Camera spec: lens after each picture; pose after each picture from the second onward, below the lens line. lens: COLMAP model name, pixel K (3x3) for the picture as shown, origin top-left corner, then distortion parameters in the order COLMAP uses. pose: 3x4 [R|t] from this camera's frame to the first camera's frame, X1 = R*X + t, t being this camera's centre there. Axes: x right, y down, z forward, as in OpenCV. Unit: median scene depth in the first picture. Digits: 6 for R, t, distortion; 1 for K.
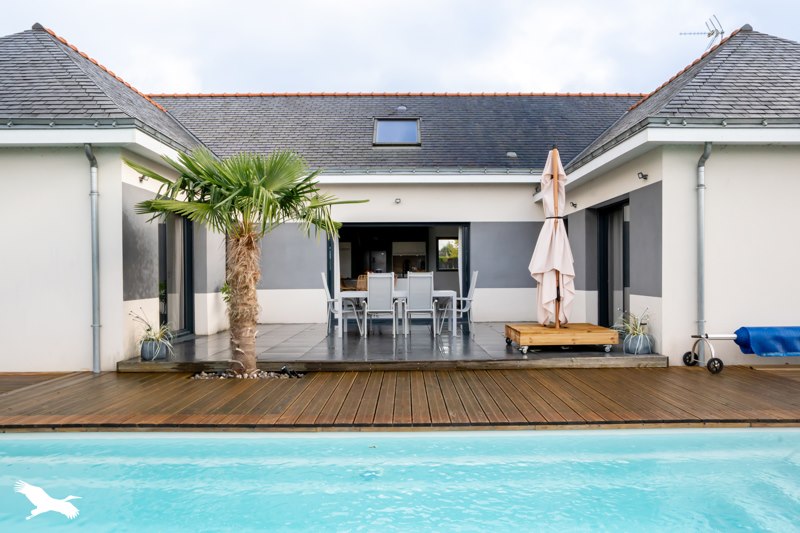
lens RADIAL K [[529.7, 0, 414.5], [0, 529.7, 277.3], [0, 0, 1]] dist [-0.034192, 0.011327]
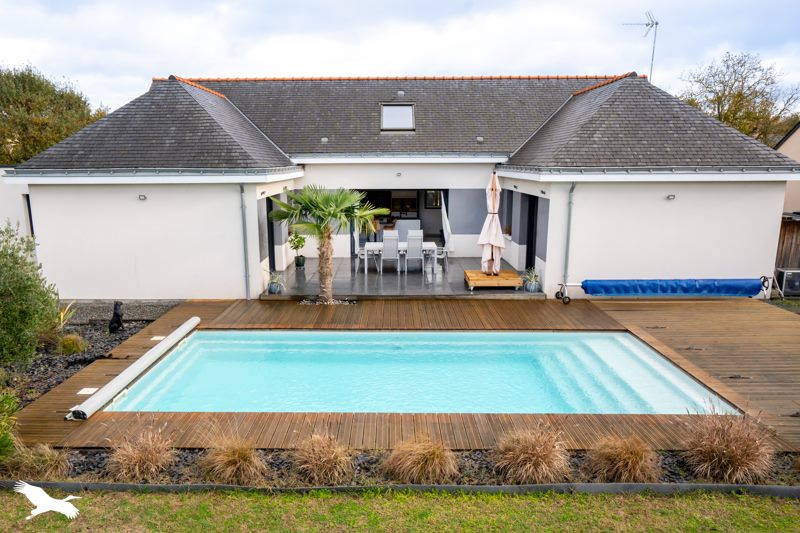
lens RADIAL K [[542.4, 0, 398.2], [0, 542.4, 268.2], [0, 0, 1]] dist [-0.027246, -0.002337]
pose [[0.999939, 0.010601, -0.003183, -0.046353], [-0.009857, 0.983676, 0.179676, -0.282450], [0.005035, -0.179634, 0.983721, -0.894536]]
